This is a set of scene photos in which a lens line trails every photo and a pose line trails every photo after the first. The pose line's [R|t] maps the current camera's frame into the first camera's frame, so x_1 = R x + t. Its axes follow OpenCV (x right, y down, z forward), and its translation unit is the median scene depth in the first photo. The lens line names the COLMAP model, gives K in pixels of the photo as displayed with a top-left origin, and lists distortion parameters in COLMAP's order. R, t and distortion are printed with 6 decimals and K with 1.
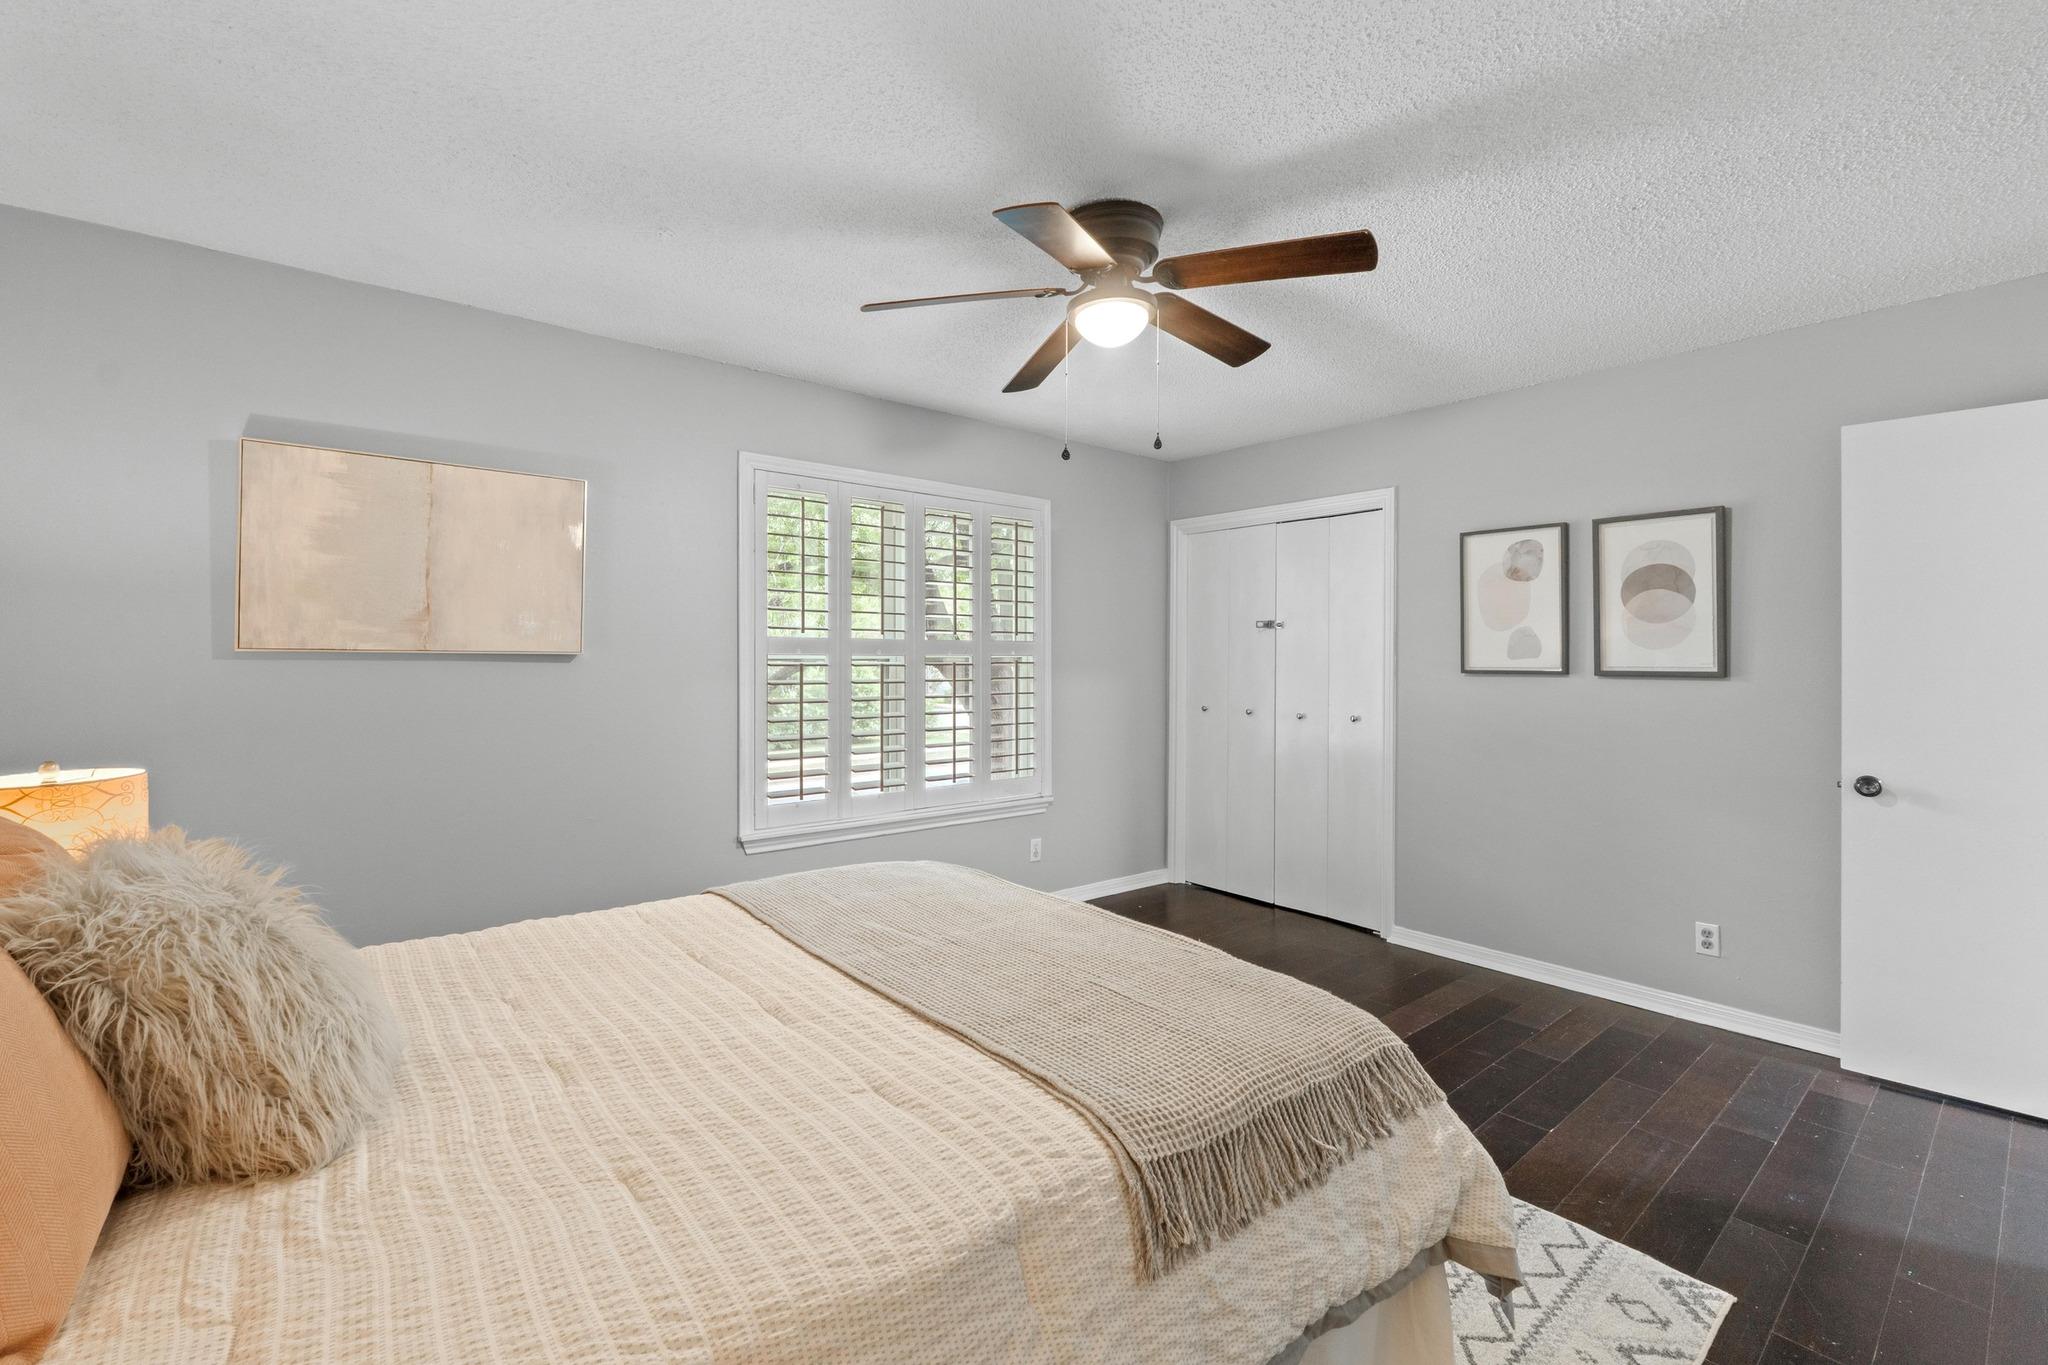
lens RADIAL K [[868.1, 0, 1029.4], [0, 868.1, 656.4], [0, 0, 1]] dist [-0.000289, -0.000155]
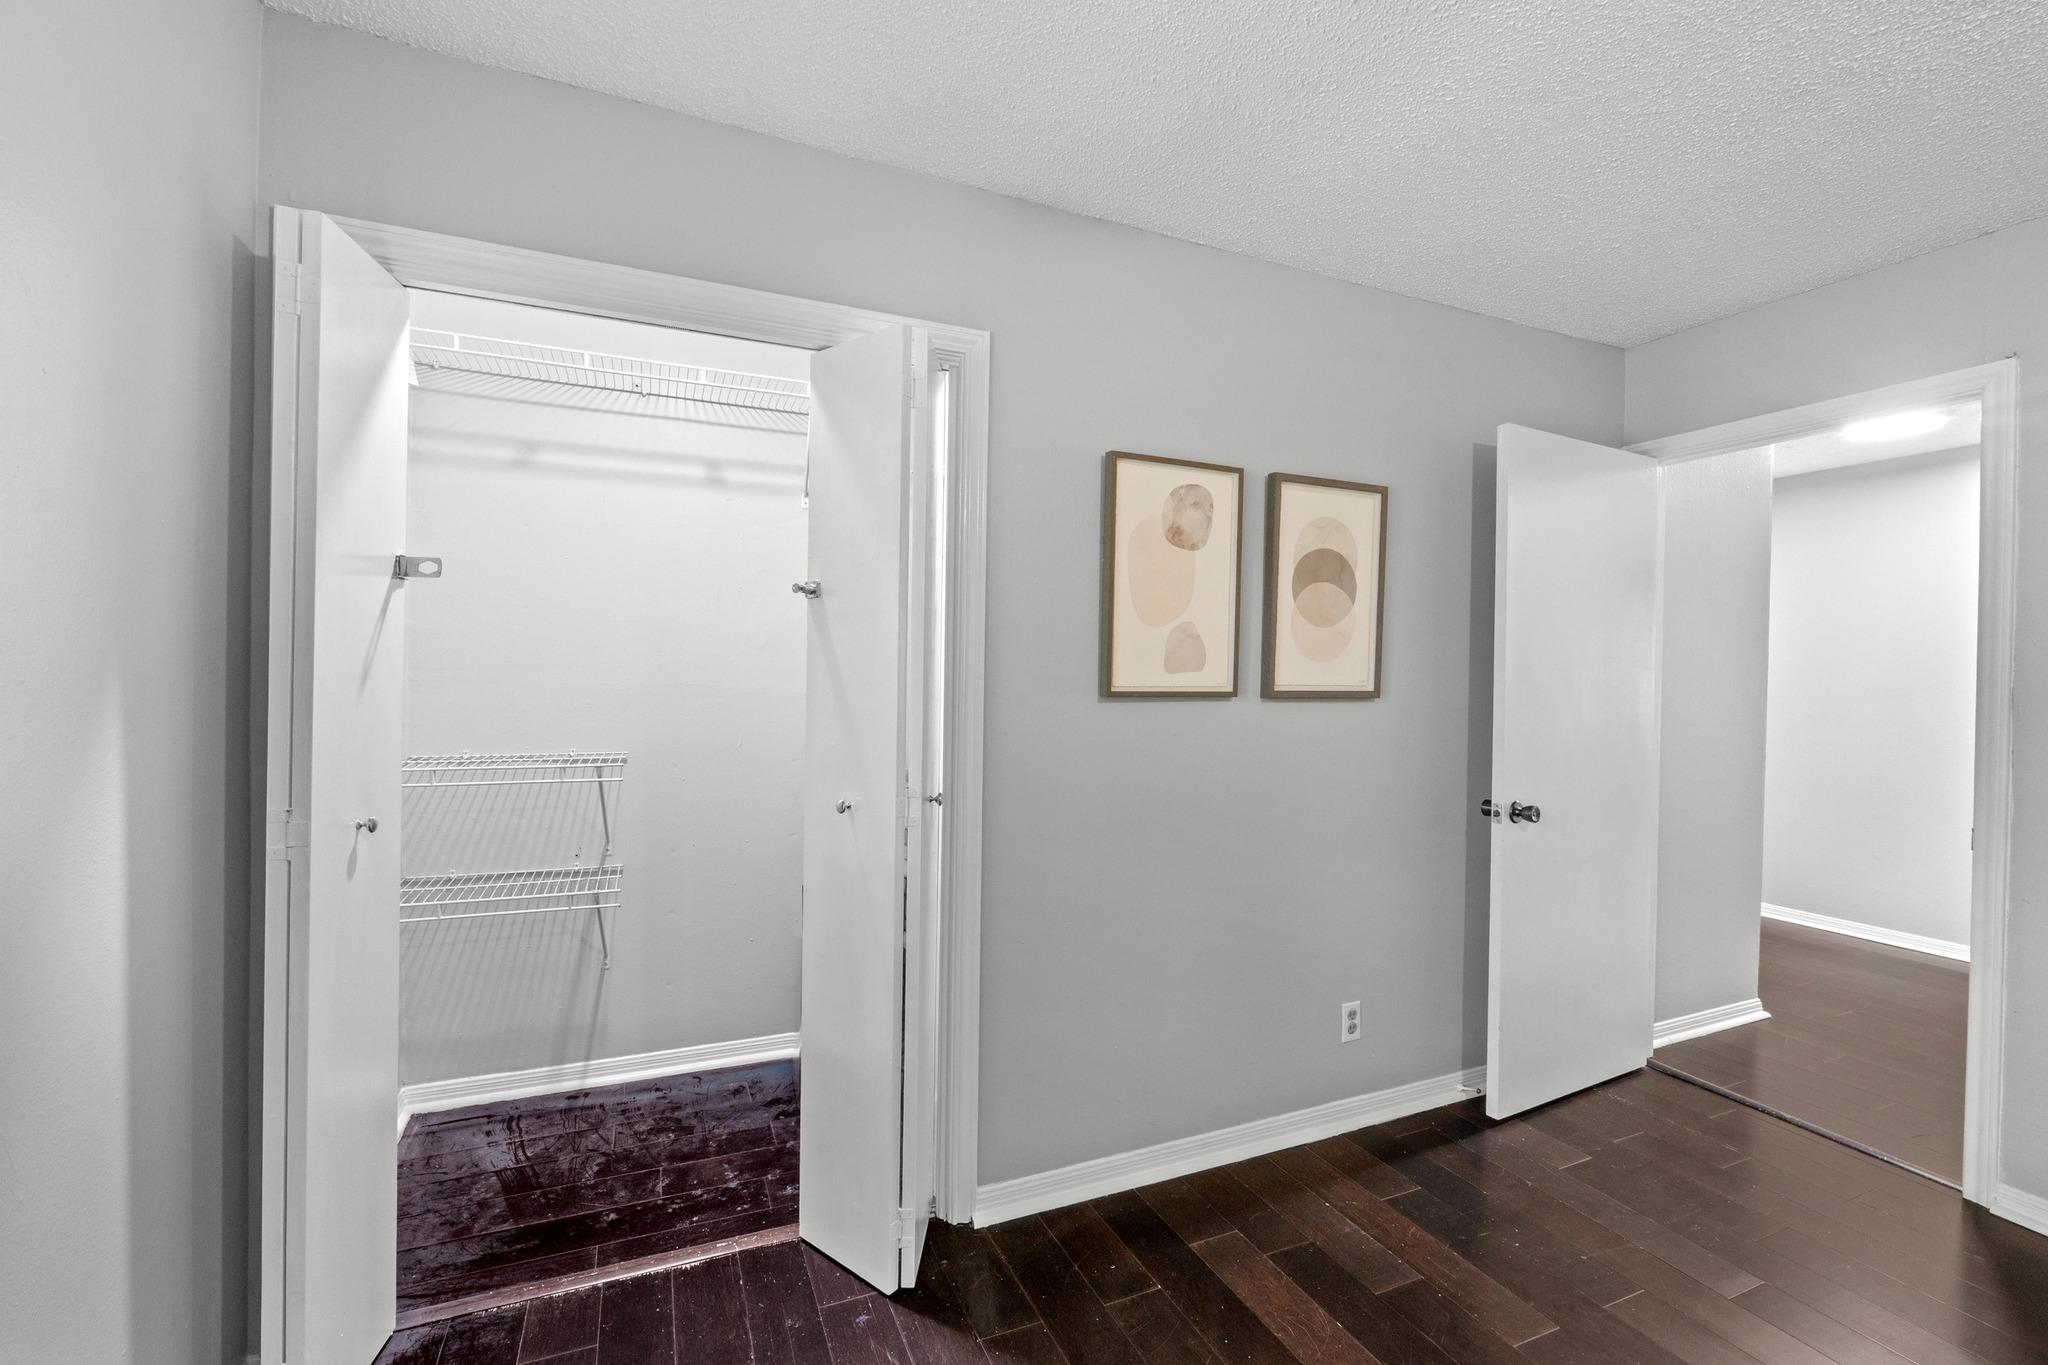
lens RADIAL K [[879.8, 0, 1010.1], [0, 879.8, 683.7], [0, 0, 1]] dist [-0.003569, -0.000631]
pose [[0.242950, -0.001561, 0.970037, -0.083634], [-0.006028, 0.999977, 0.003119, 0.009695], [-0.970020, -0.006605, 0.242935, 1.035649]]
